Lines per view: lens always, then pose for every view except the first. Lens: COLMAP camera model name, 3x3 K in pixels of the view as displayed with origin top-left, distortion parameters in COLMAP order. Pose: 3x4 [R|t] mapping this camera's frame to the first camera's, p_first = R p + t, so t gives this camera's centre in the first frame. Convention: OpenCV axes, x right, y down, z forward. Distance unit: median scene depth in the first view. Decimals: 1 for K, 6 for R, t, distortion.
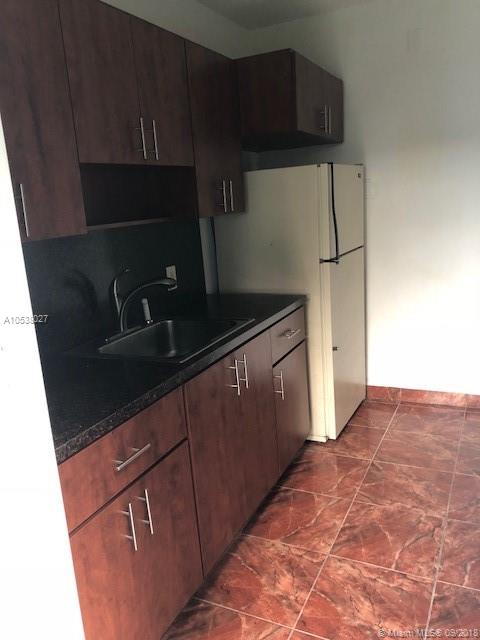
lens RADIAL K [[526.4, 0, 239.9], [0, 526.4, 319.4], [0, 0, 1]] dist [0.032050, -0.044198]
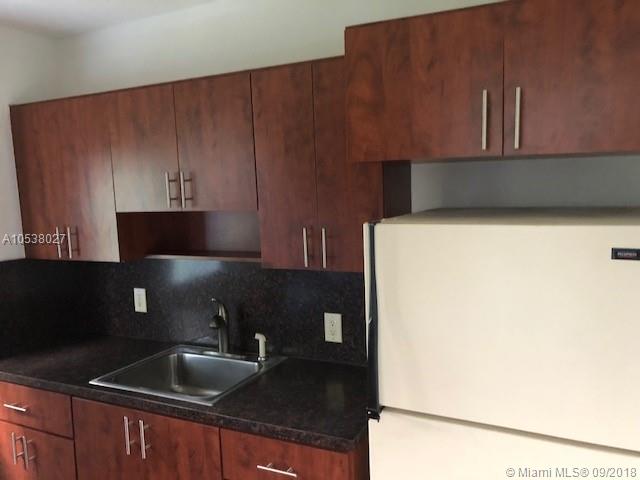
lens RADIAL K [[526.4, 0, 317.8], [0, 526.4, 243.2], [0, 0, 1]] dist [0.032050, -0.044198]
pose [[0.015319, 0.178818, -0.983763, 1.056852], [-0.194949, 0.965531, 0.172469, -0.547372], [0.980694, 0.189141, 0.049651, 1.435133]]
